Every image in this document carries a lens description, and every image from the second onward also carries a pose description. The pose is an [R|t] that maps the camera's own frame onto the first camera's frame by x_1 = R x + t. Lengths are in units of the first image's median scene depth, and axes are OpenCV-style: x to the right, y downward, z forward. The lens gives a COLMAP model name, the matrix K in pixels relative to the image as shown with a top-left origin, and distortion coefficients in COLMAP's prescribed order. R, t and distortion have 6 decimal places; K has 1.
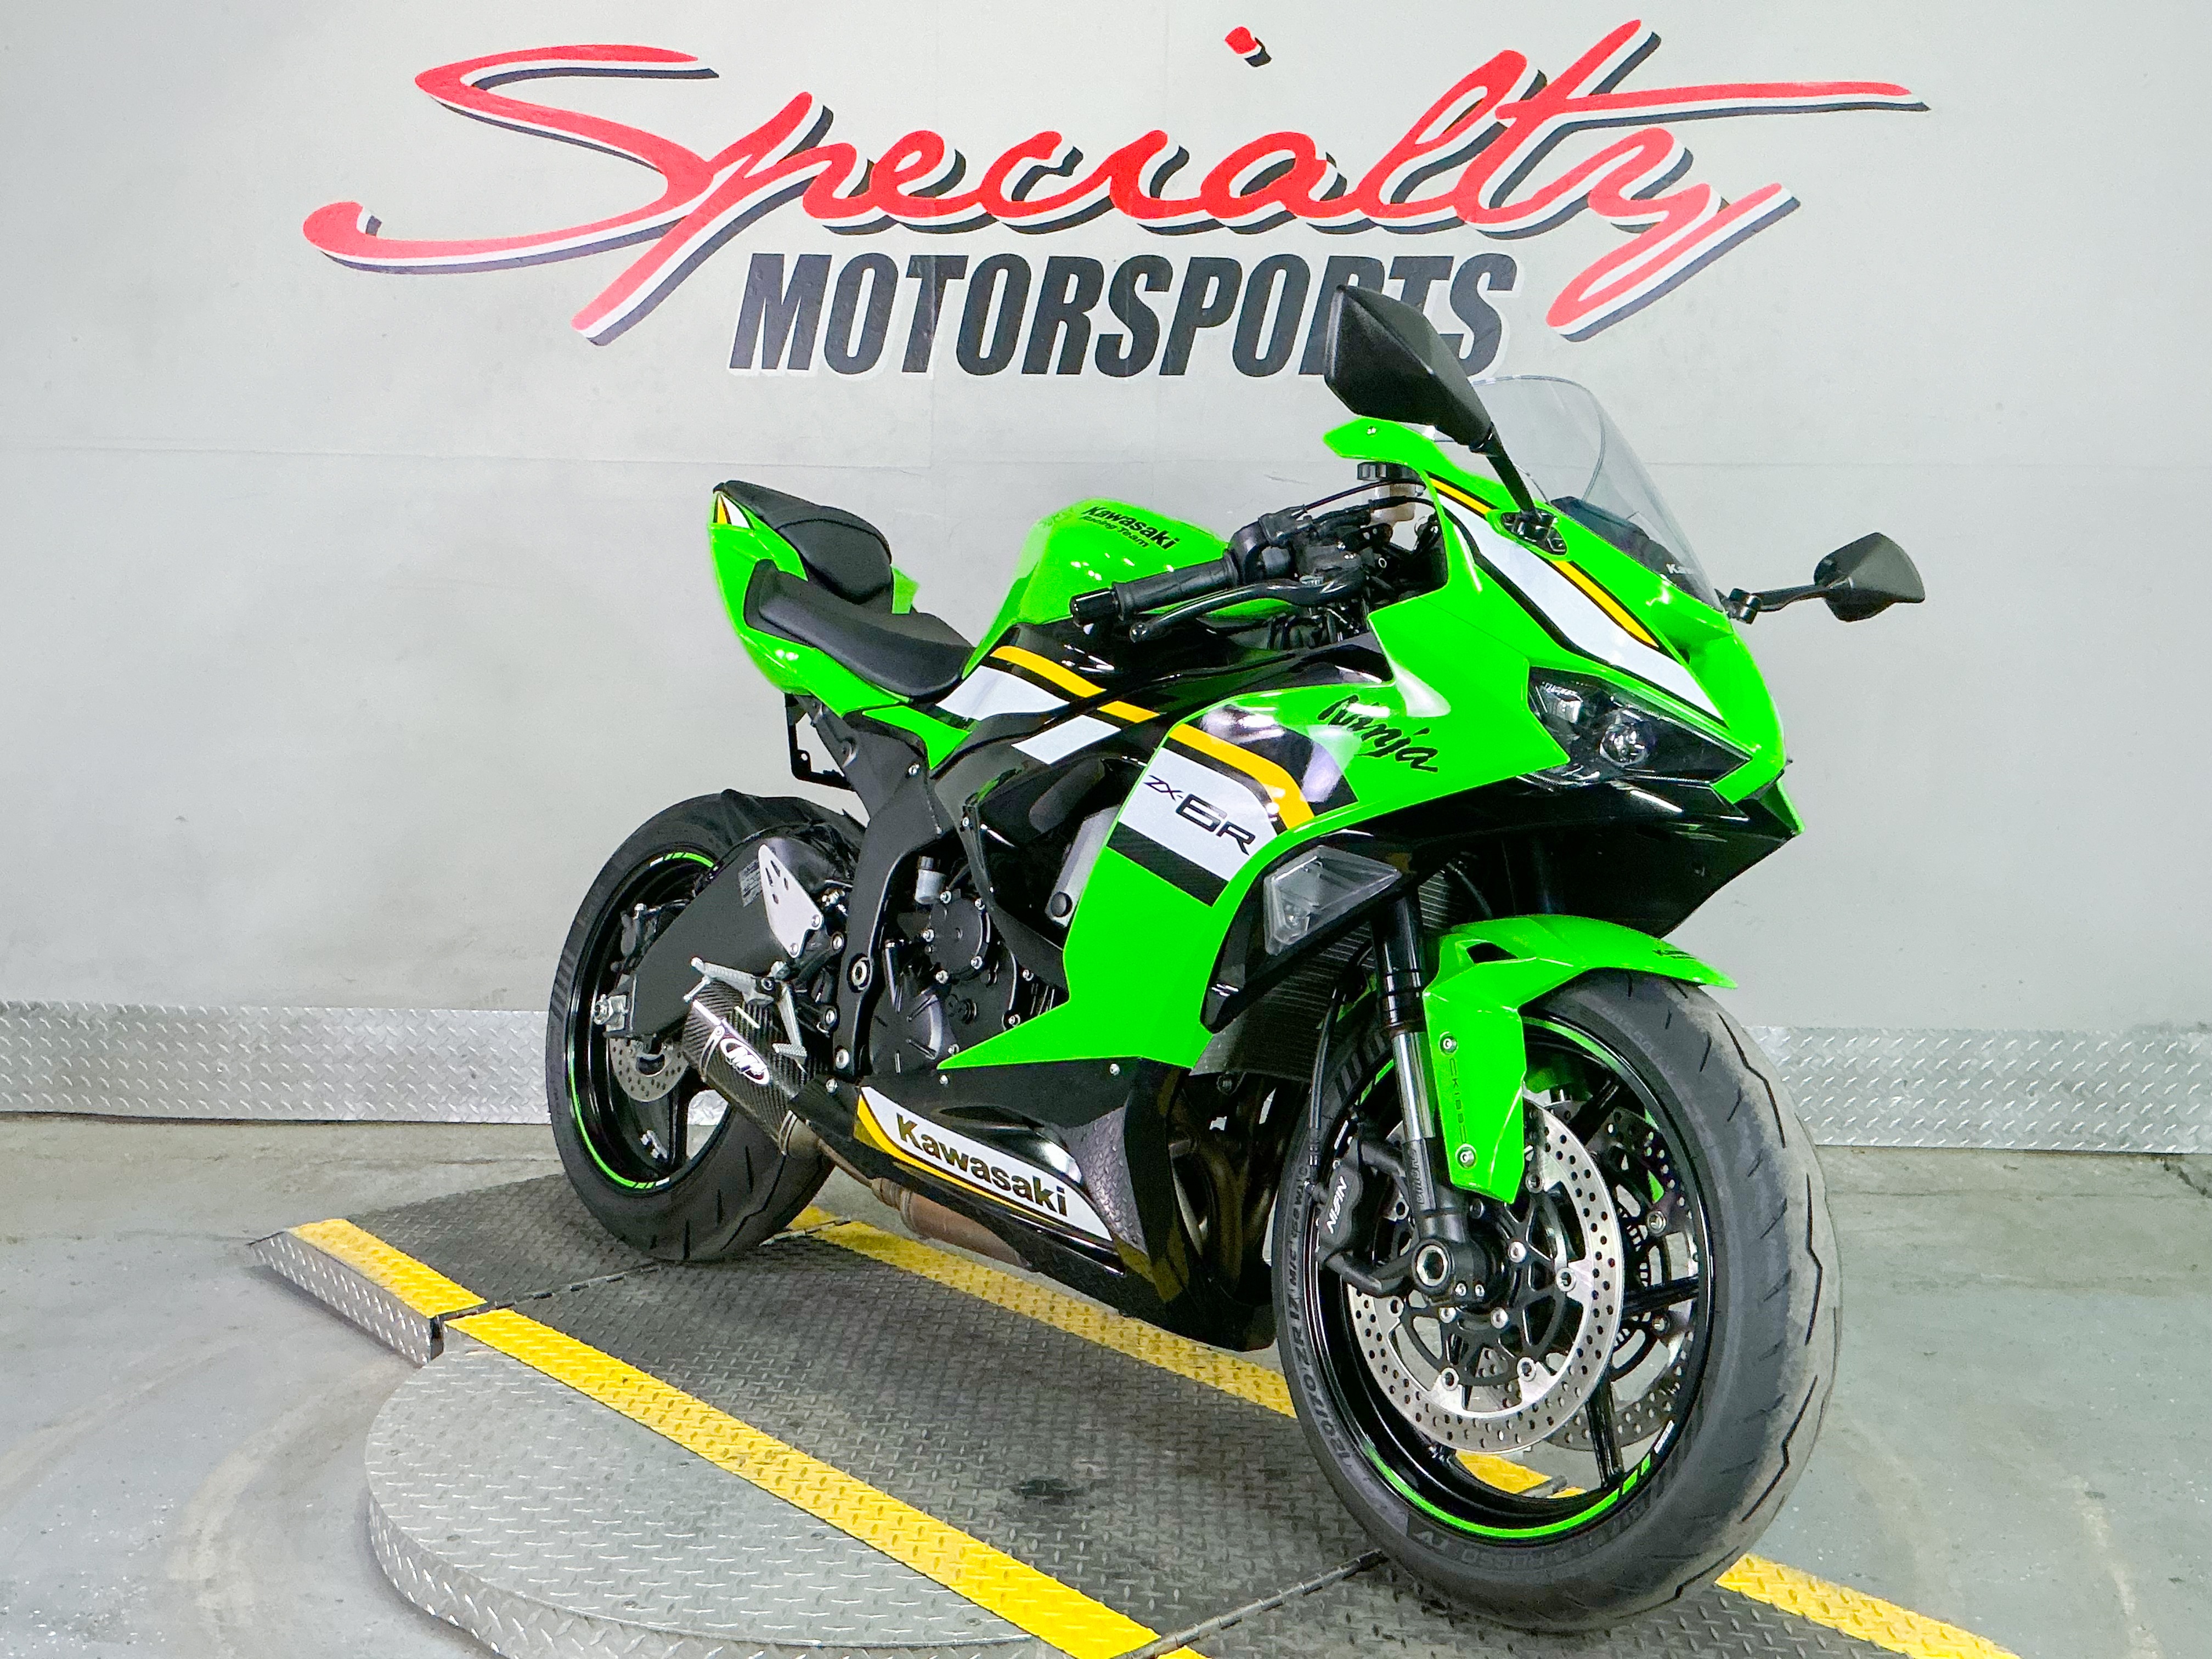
lens RADIAL K [[2385.9, 0, 1104.8], [0, 2385.9, 833.3], [0, 0, 1]] dist [0.077704, 0.000000]
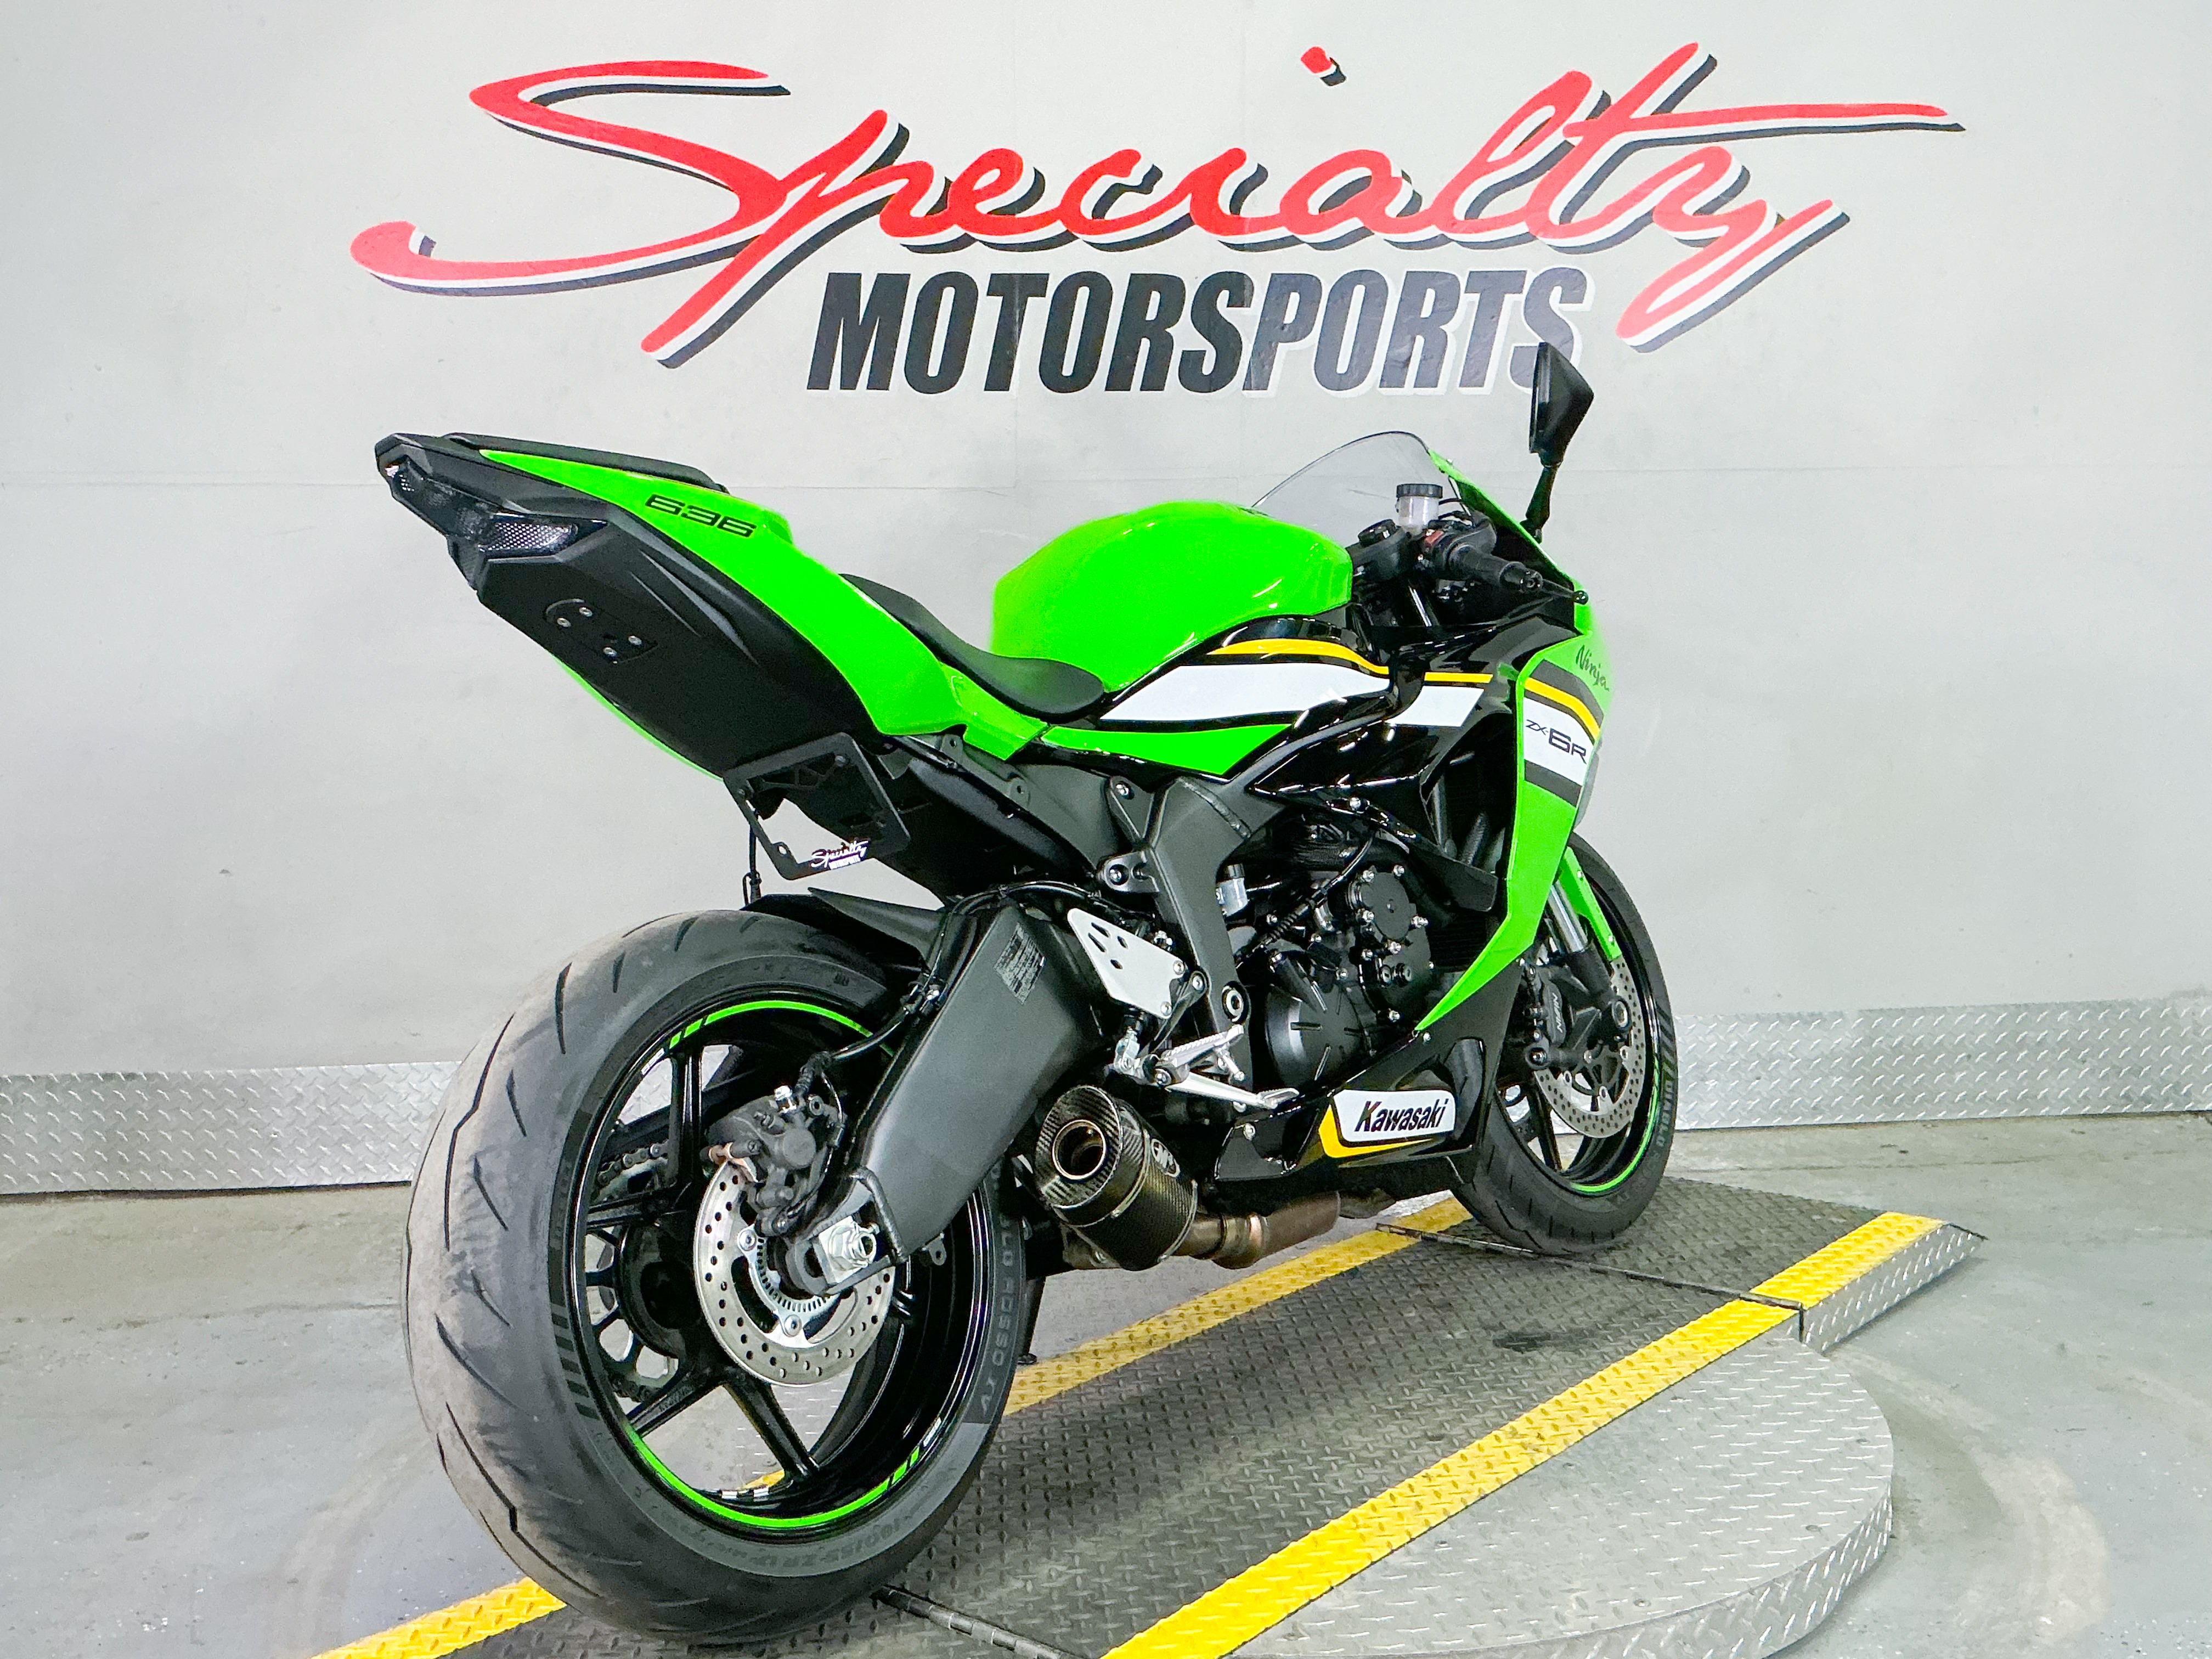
lens RADIAL K [[2311.3, 0, 1096.3], [0, 2311.3, 836.7], [0, 0, 1]] dist [0.070815, 0.000000]
pose [[0.989563, -0.037769, 0.139065, -0.181100], [0.040209, 0.999082, -0.014775, 0.007881], [-0.138380, 0.020212, 0.990173, 0.047341]]
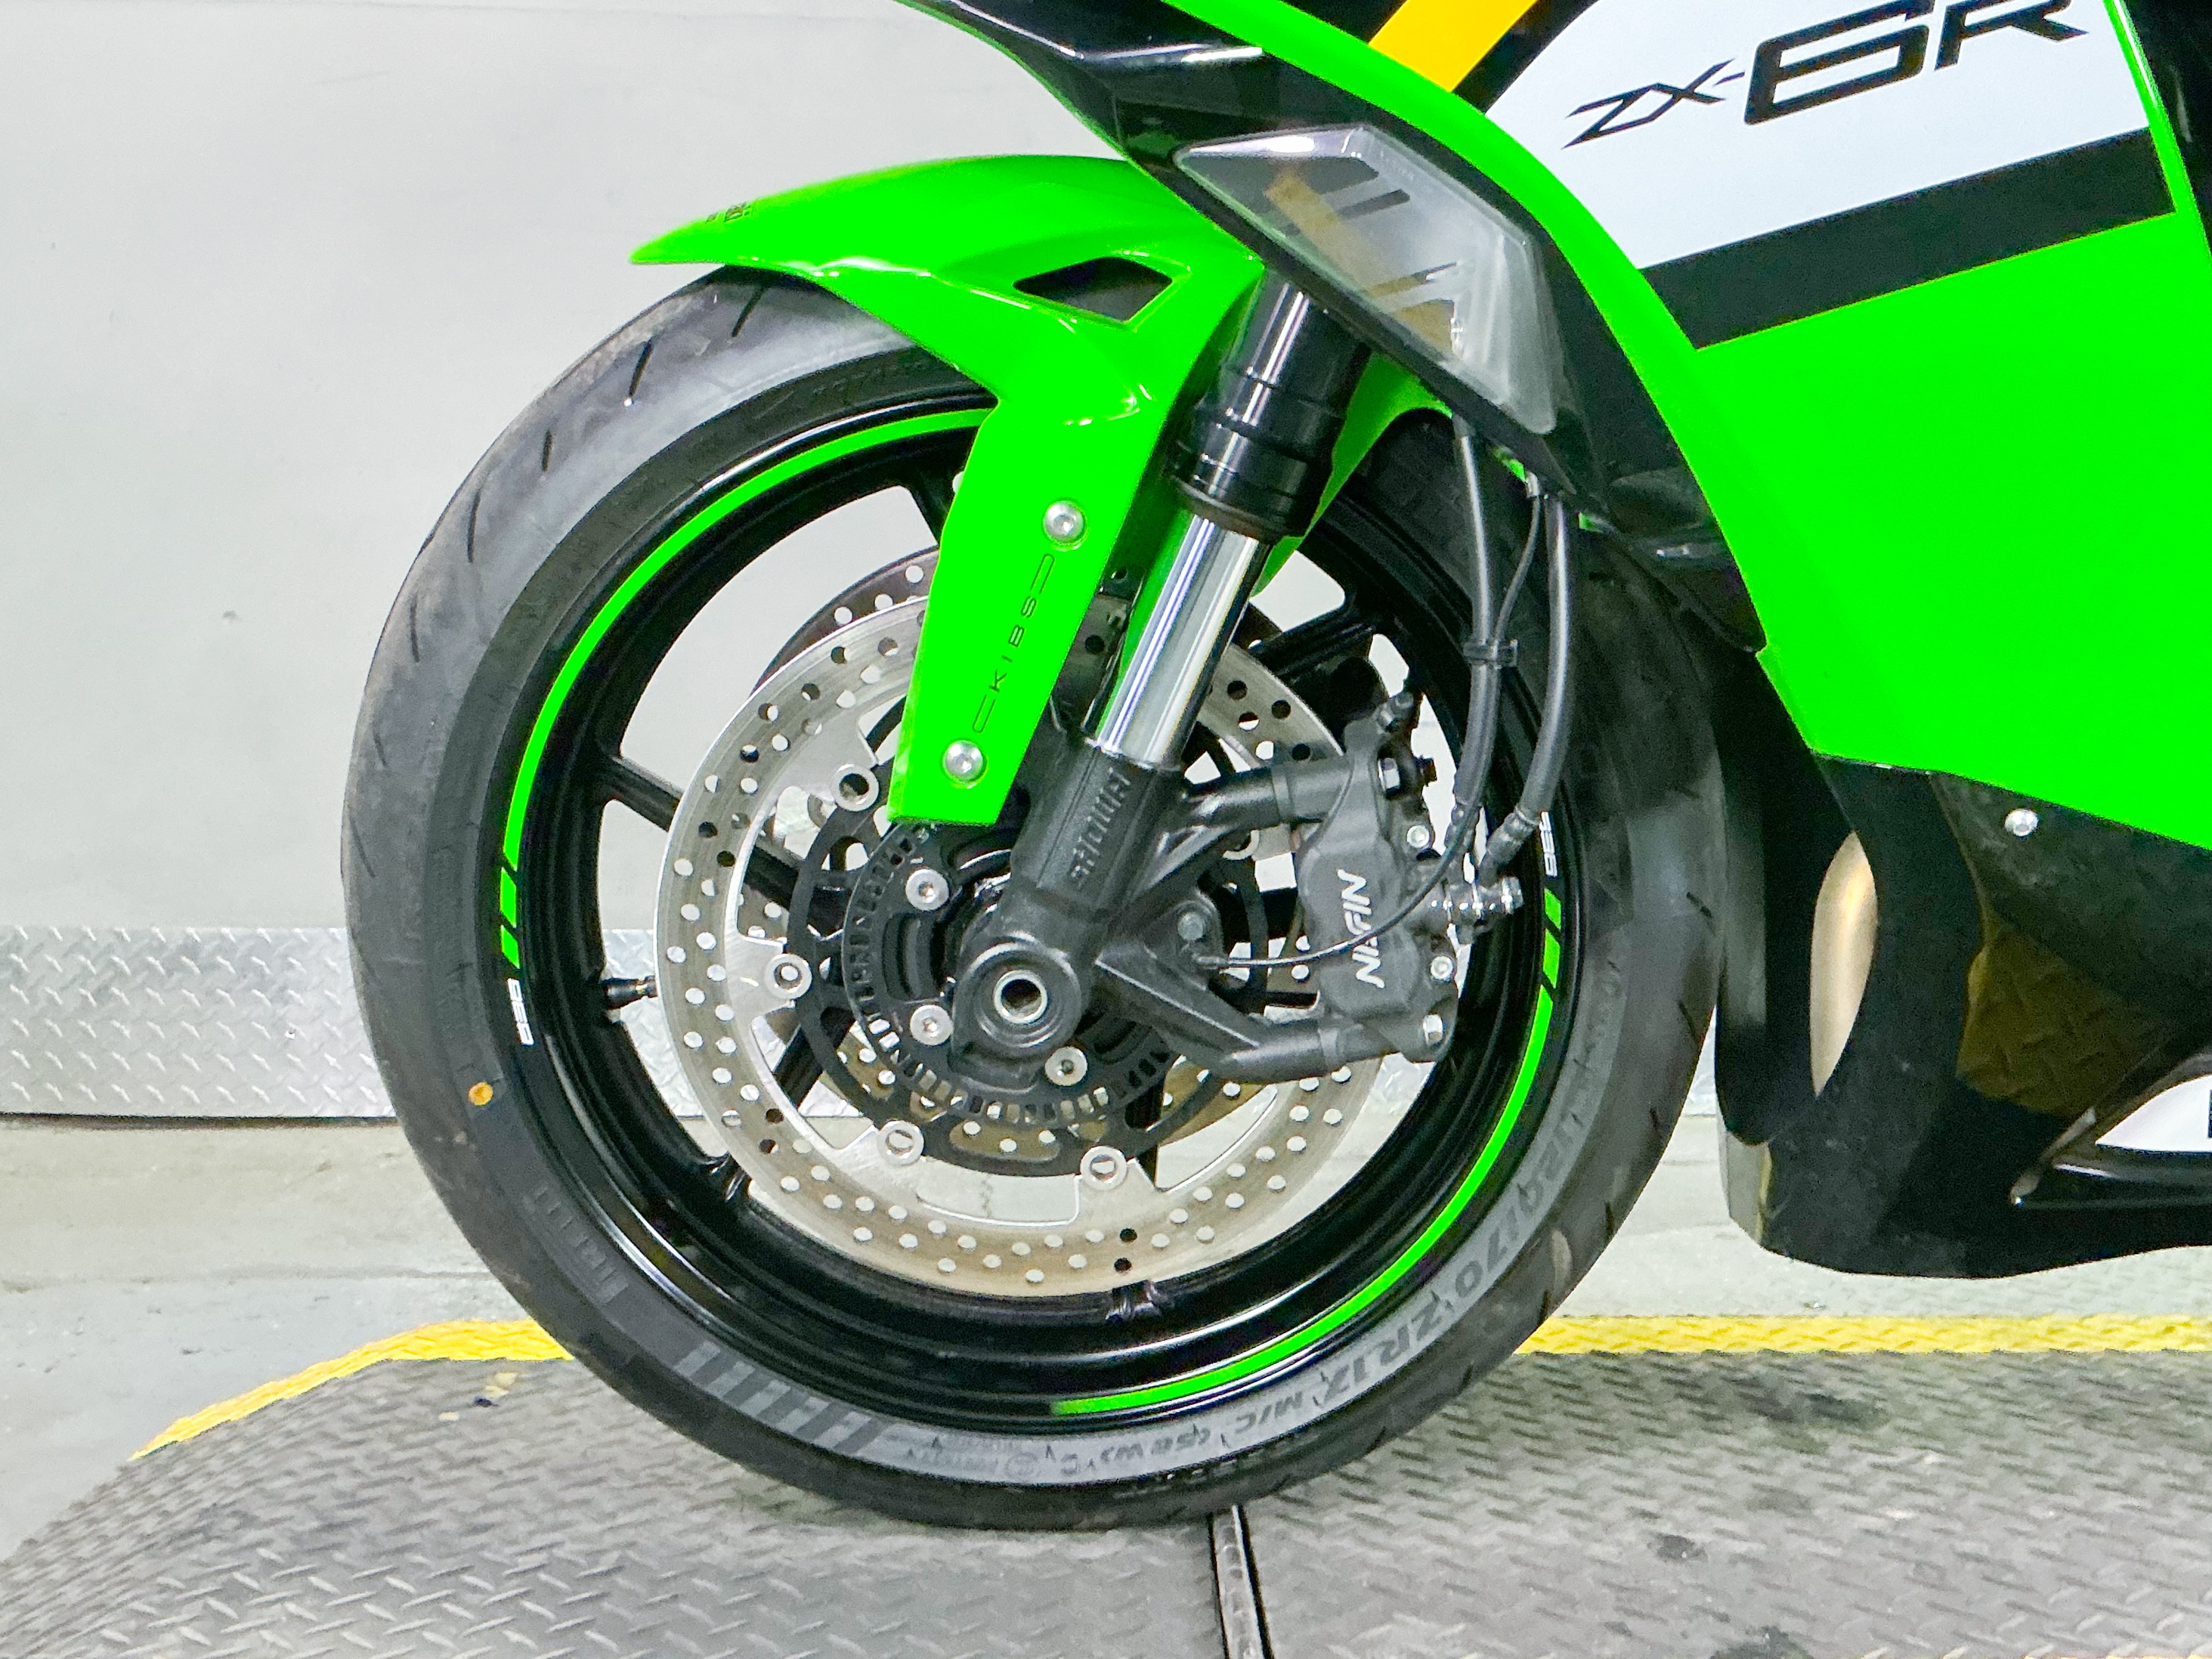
lens RADIAL K [[2467.2, 0, 1119.3], [0, 2467.2, 831.8], [0, 0, 1]] dist [0.081211, 0.000000]
pose [[0.995139, -0.004432, 0.098383, -0.238034], [0.011531, 0.997360, -0.071699, 0.101103], [-0.097806, 0.072484, 0.992562, 0.390251]]
